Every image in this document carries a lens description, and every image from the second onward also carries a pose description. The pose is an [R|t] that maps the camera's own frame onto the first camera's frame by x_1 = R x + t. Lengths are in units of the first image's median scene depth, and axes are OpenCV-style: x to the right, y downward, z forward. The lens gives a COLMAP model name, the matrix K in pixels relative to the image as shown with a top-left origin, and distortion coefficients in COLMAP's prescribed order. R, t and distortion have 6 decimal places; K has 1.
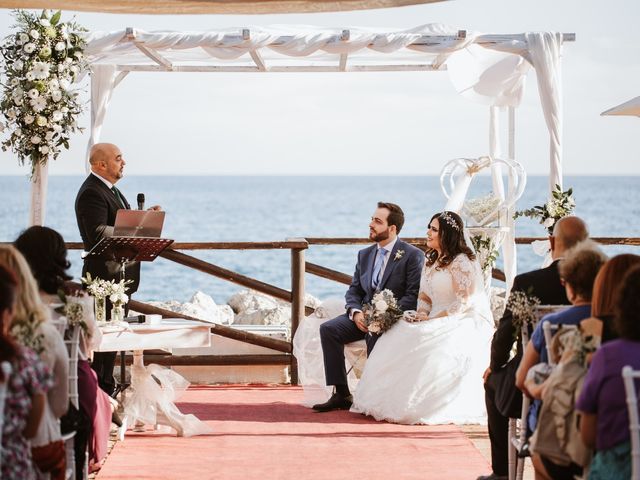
lens RADIAL K [[944.1, 0, 320.0], [0, 944.1, 240.0], [0, 0, 1]] dist [0.000838, 0.018823]
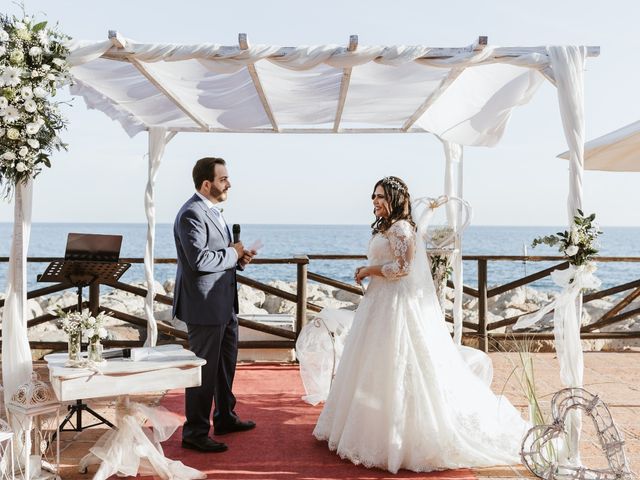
lens RADIAL K [[467.6, 0, 320.0], [0, 467.6, 240.0], [0, 0, 1]] dist [-0.002311, -0.001185]
pose [[0.999915, 0.006752, 0.011185, -0.007980], [-0.006505, 0.999738, -0.021950, -0.017282], [-0.011331, 0.021875, 0.999696, 0.545933]]
